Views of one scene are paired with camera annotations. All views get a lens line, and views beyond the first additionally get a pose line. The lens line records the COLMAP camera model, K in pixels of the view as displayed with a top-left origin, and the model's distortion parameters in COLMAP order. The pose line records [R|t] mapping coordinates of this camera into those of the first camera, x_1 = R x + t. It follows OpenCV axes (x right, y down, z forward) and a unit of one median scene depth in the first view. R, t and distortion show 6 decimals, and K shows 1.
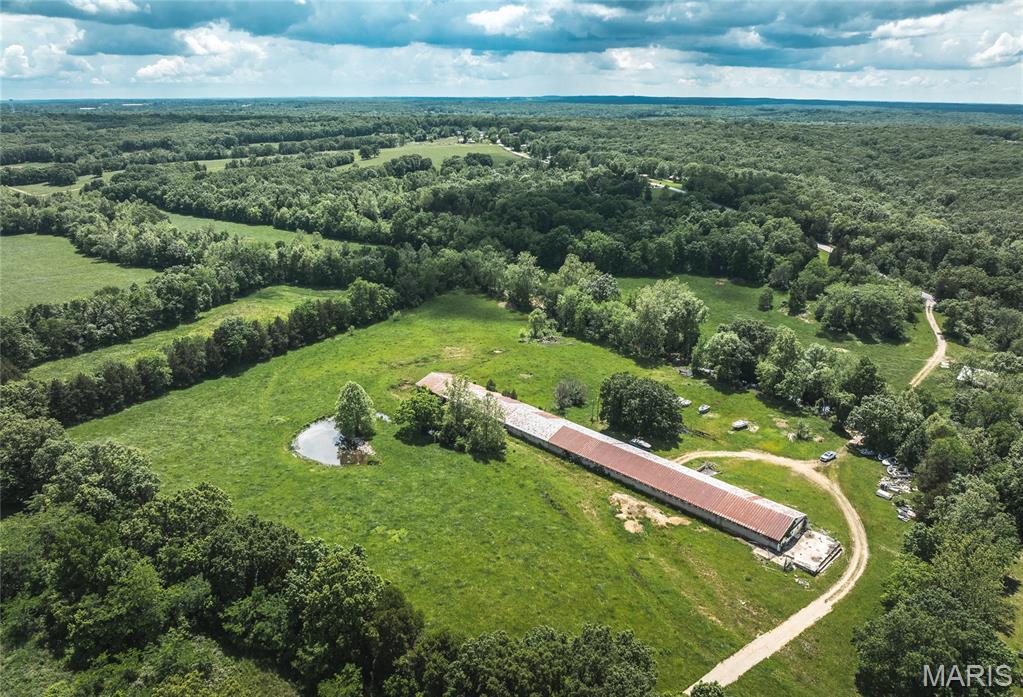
lens RADIAL K [[721.8, 0, 517.1], [0, 721.8, 350.2], [0, 0, 1]] dist [-0.035810, -0.001114]
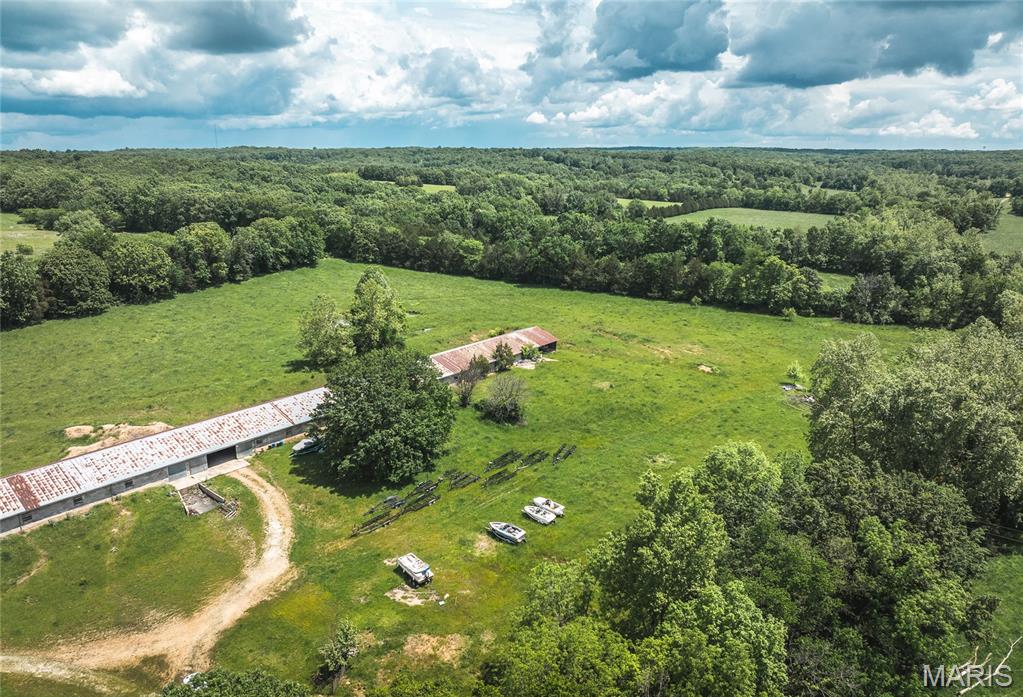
lens RADIAL K [[721.8, 0, 517.1], [0, 721.8, 350.2], [0, 0, 1]] dist [-0.035810, -0.001114]
pose [[0.079404, 0.262485, -0.961663, 1.119856], [-0.333060, 0.916256, 0.222590, -0.197032], [0.939556, 0.302617, 0.160178, 1.594310]]
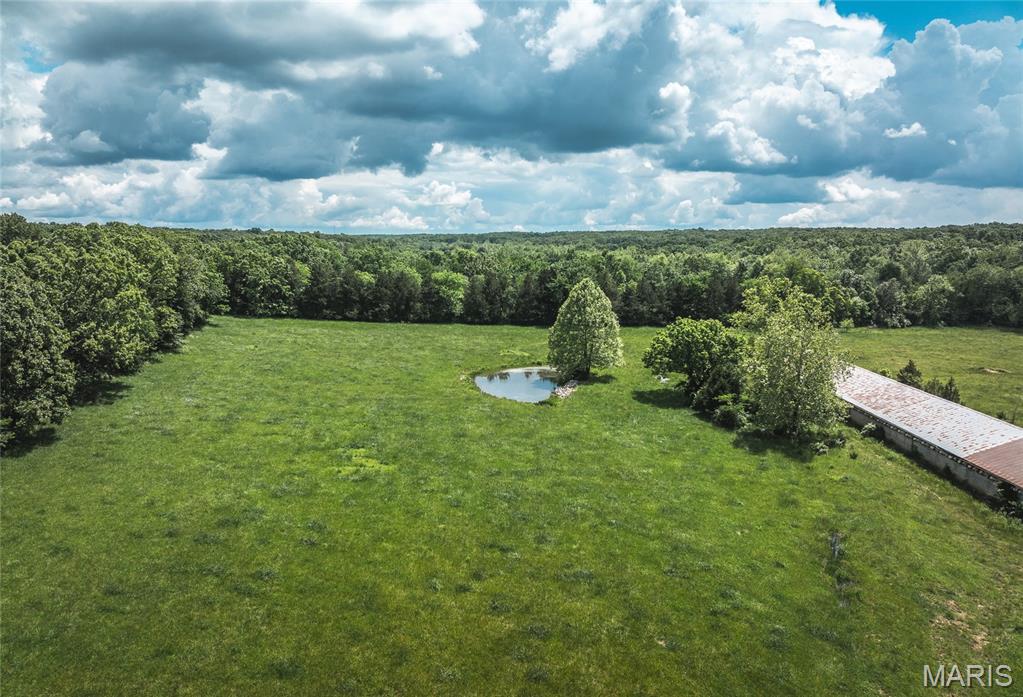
lens RADIAL K [[722.9, 0, 514.3], [0, 722.9, 351.1], [0, 0, 1]] dist [-0.036132, -0.007298]
pose [[0.686395, 0.106088, -0.719449, 0.208222], [-0.244207, 0.965480, -0.090620, 0.244263], [0.685000, 0.237896, 0.688608, 0.889718]]
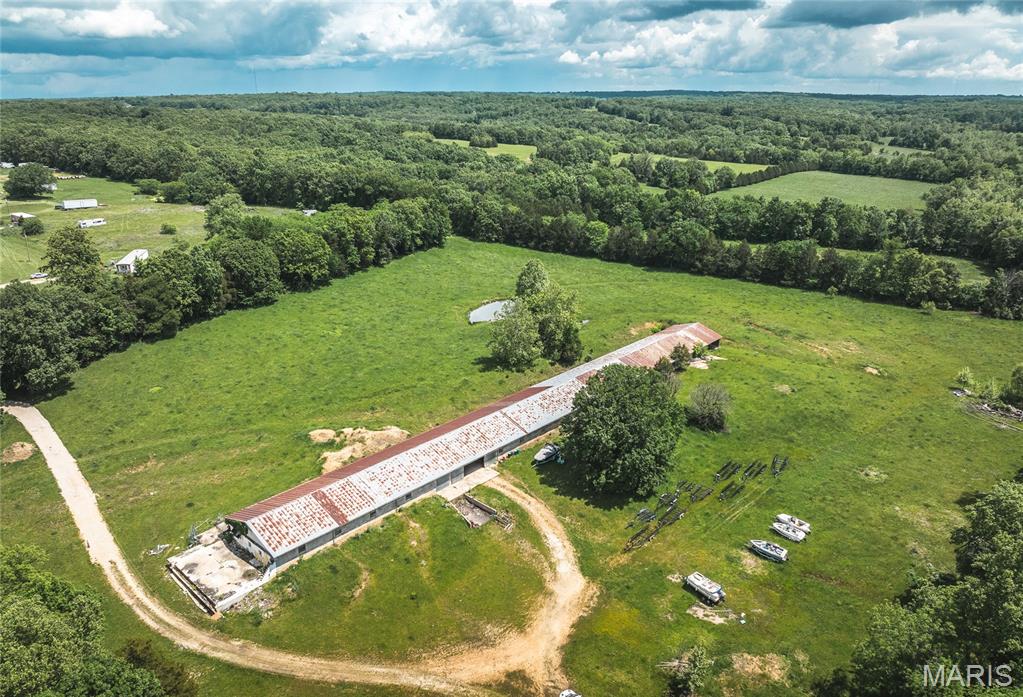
lens RADIAL K [[722.9, 0, 514.3], [0, 722.9, 351.1], [0, 0, 1]] dist [-0.036132, -0.007298]
pose [[0.035601, 0.335490, -0.941371, 1.129693], [-0.335747, 0.891232, 0.304924, -0.206237], [0.941279, 0.305207, 0.144368, 1.305387]]
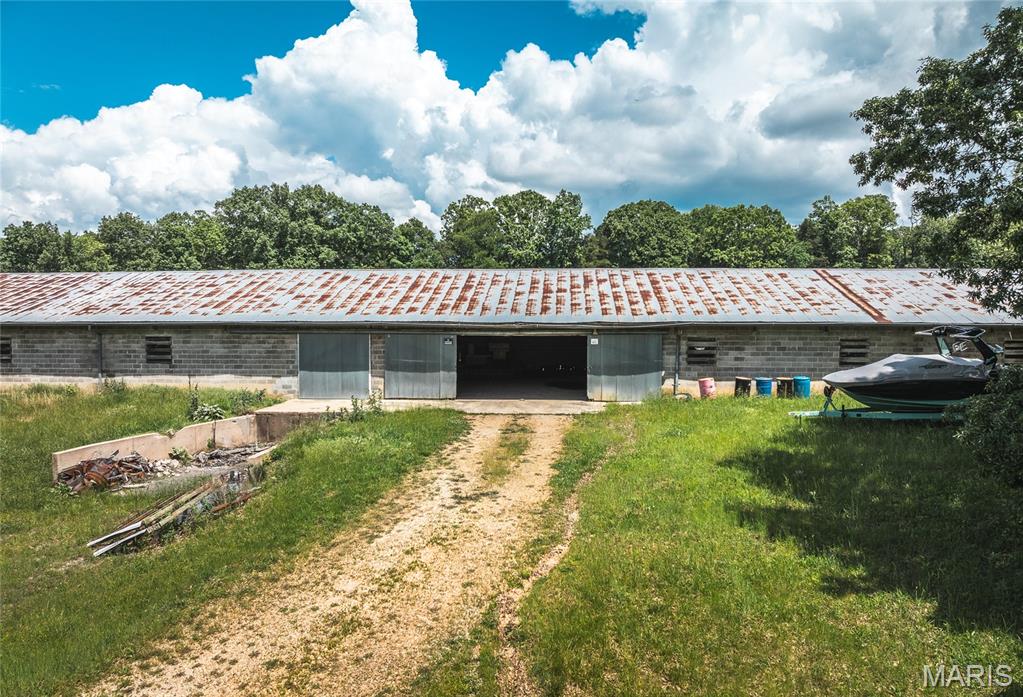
lens RADIAL K [[722.9, 0, 514.3], [0, 722.9, 351.1], [0, 0, 1]] dist [-0.036132, -0.007298]
pose [[-0.758238, 0.026893, -0.651423, 0.433012], [-0.219904, 0.930051, 0.294358, 0.165756], [0.613773, 0.366444, -0.699286, 1.581138]]
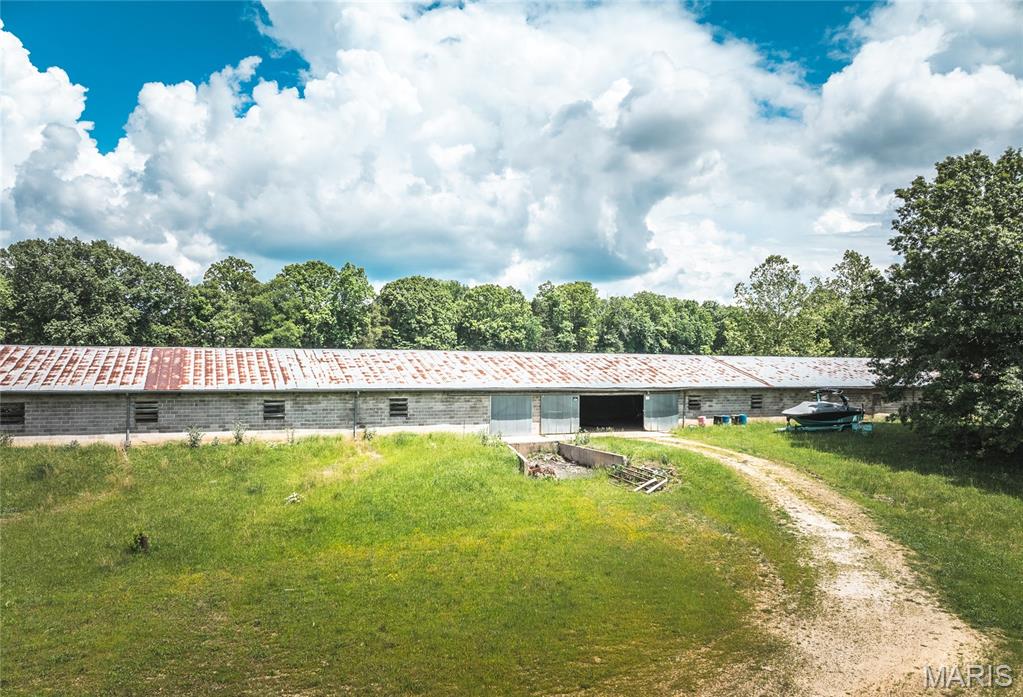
lens RADIAL K [[722.9, 0, 514.3], [0, 722.9, 351.1], [0, 0, 1]] dist [-0.036132, -0.007298]
pose [[-0.372158, -0.033301, -0.927572, 0.648972], [-0.312956, 0.945338, 0.091624, 0.184298], [0.873818, 0.324388, -0.362237, 1.515129]]
